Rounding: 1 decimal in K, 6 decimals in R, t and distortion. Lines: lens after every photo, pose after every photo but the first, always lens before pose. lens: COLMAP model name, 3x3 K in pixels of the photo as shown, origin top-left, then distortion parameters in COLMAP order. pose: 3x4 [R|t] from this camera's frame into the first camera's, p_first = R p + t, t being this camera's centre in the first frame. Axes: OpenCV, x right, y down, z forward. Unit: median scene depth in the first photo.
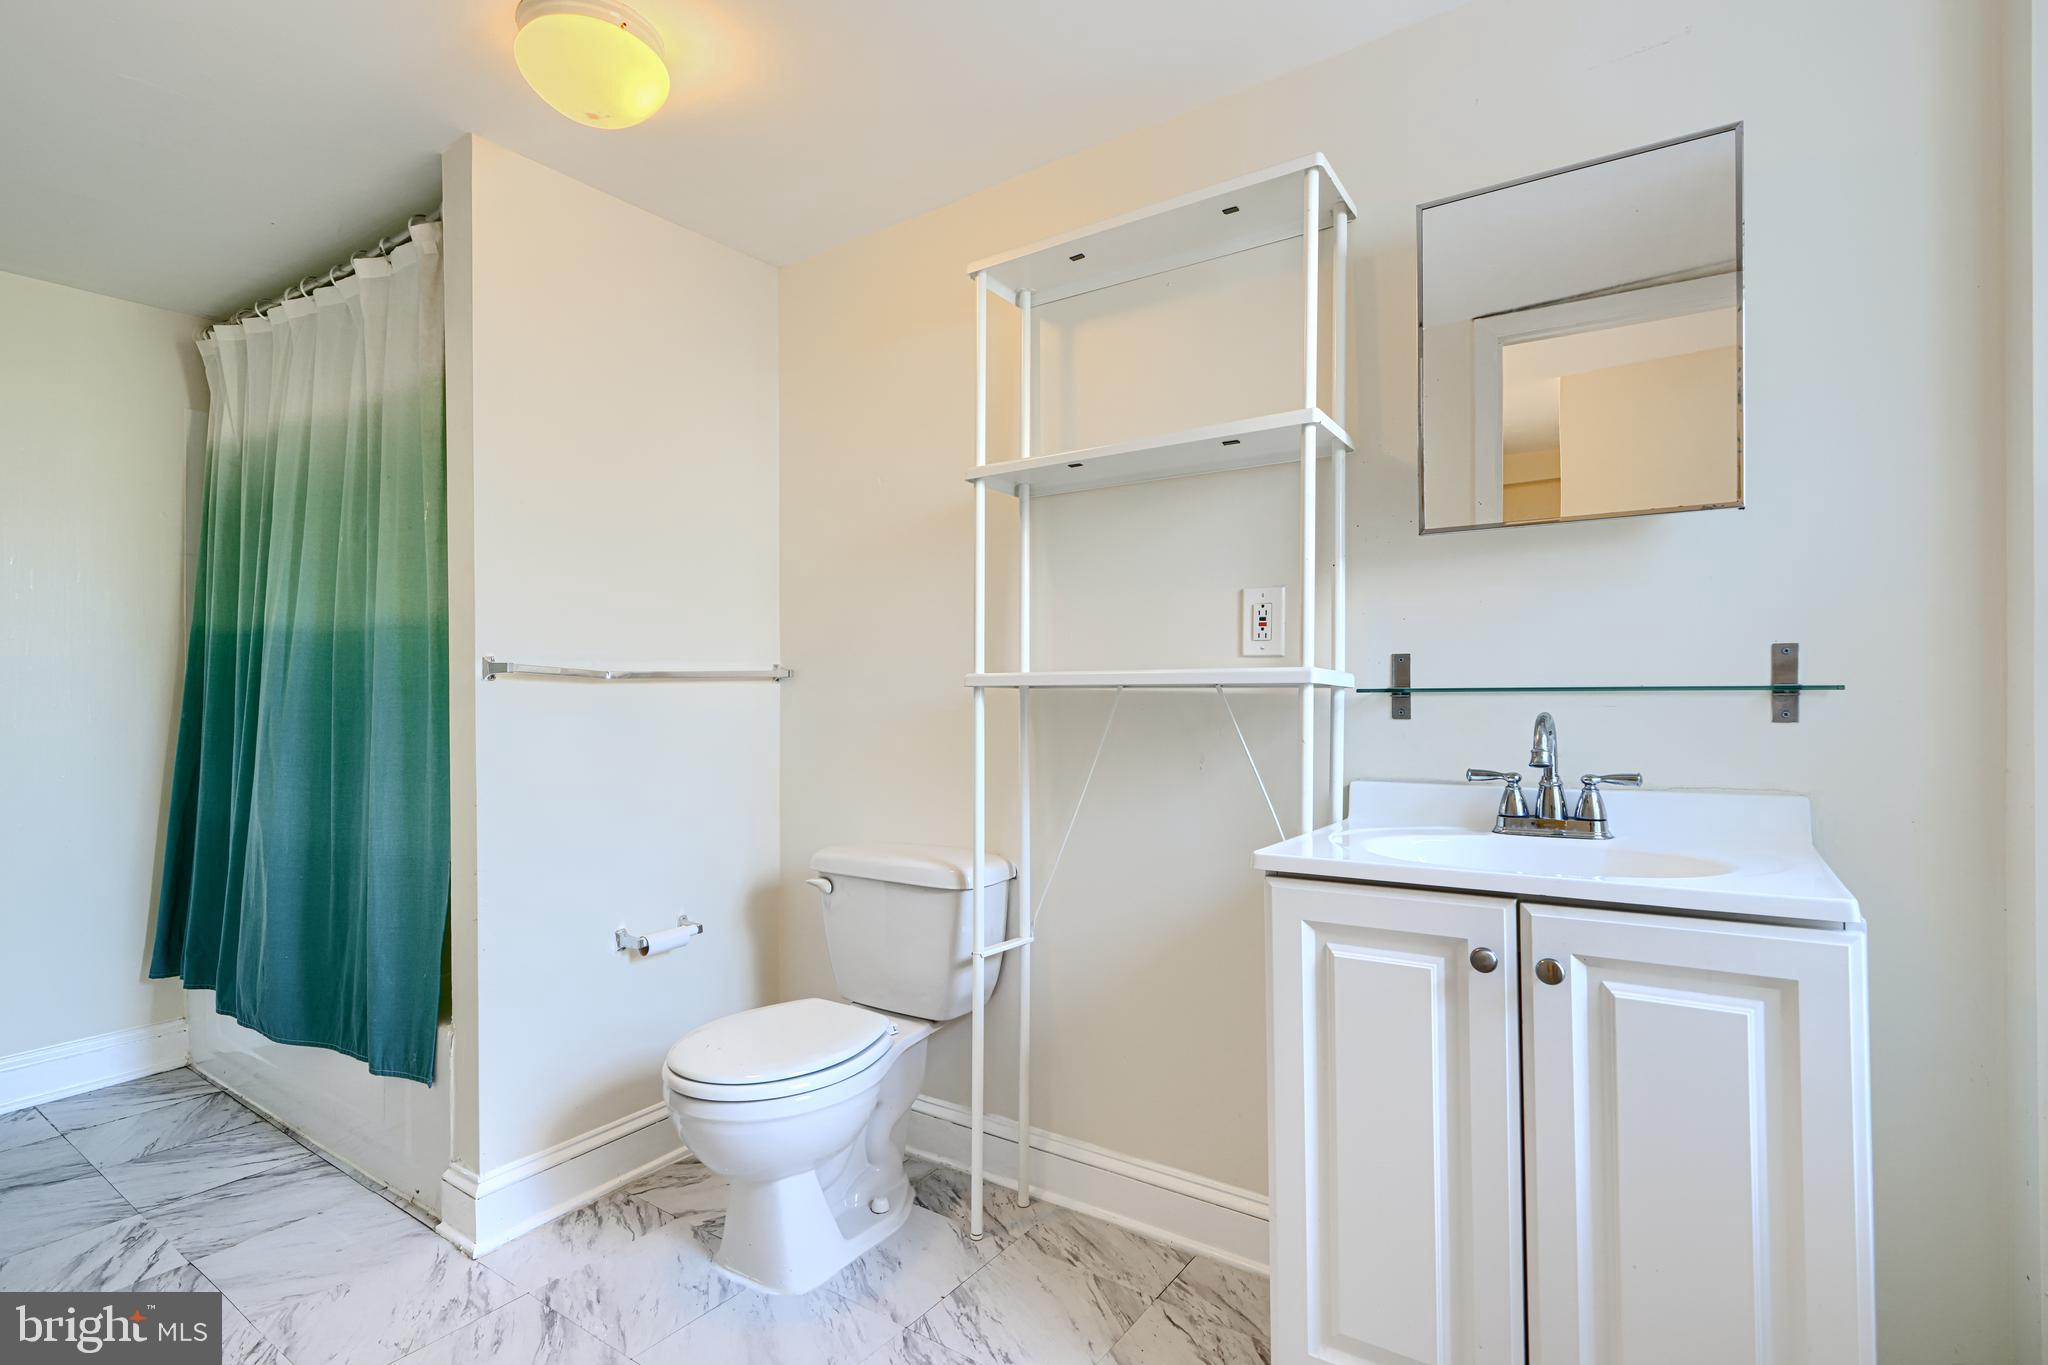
lens RADIAL K [[946.7, 0, 1059.8], [0, 946.7, 693.3], [0, 0, 1]] dist [-0.000667, 0.000105]
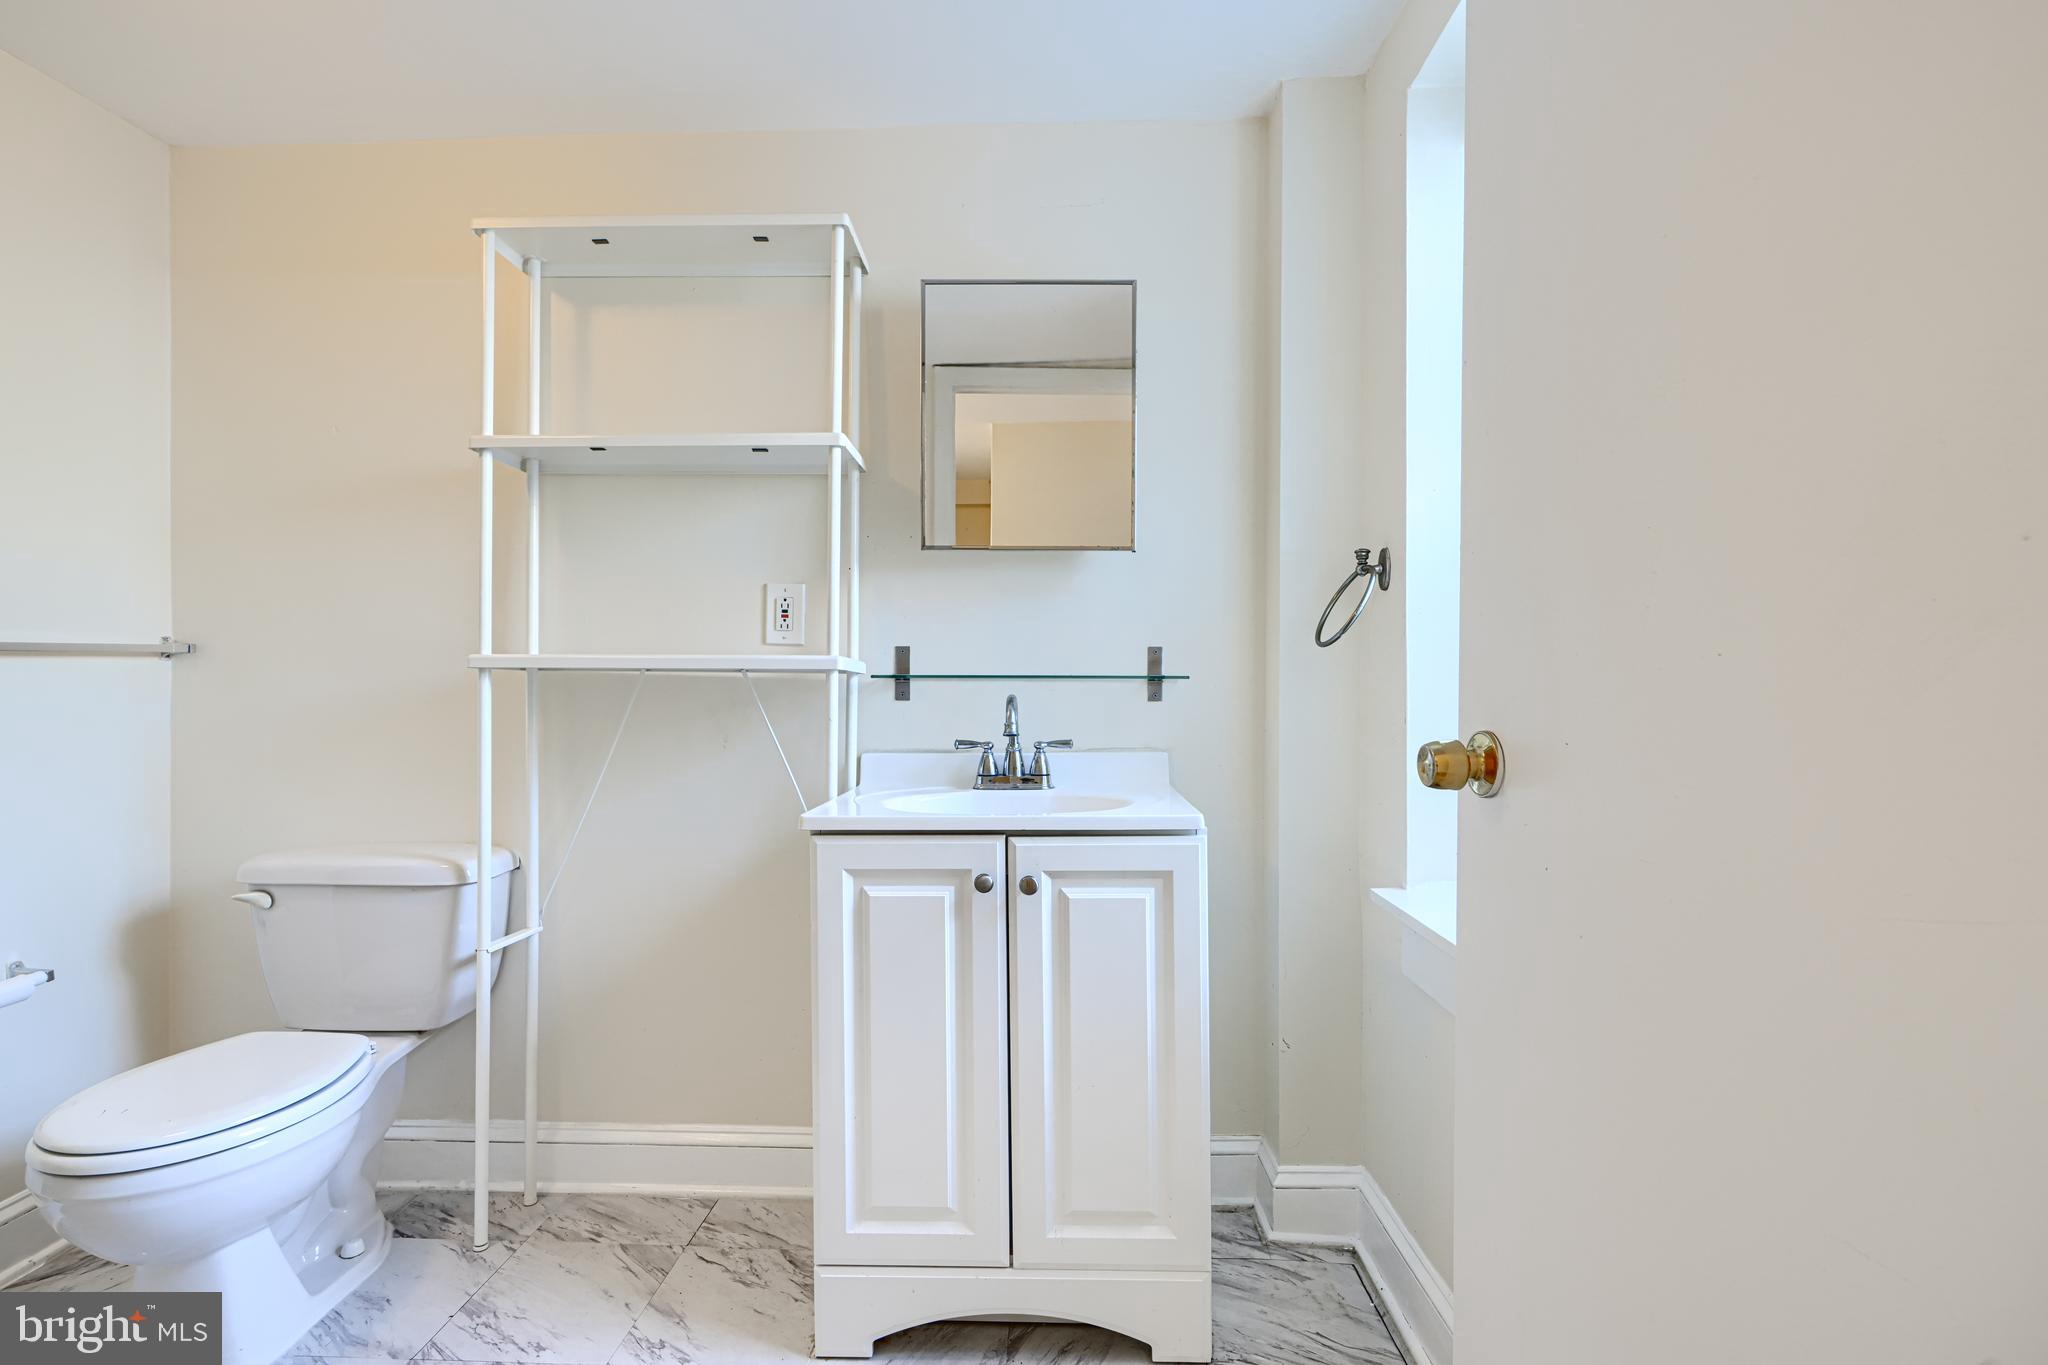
lens RADIAL K [[926.2, 0, 1024.0], [0, 926.2, 682.5], [0, 0, 1]] dist [0.001181, 0.000595]
pose [[0.847022, 0.006365, 0.531520, -0.132482], [-0.008192, 0.999966, 0.001080, 0.001961], [-0.531495, -0.005269, 0.847045, -0.079517]]
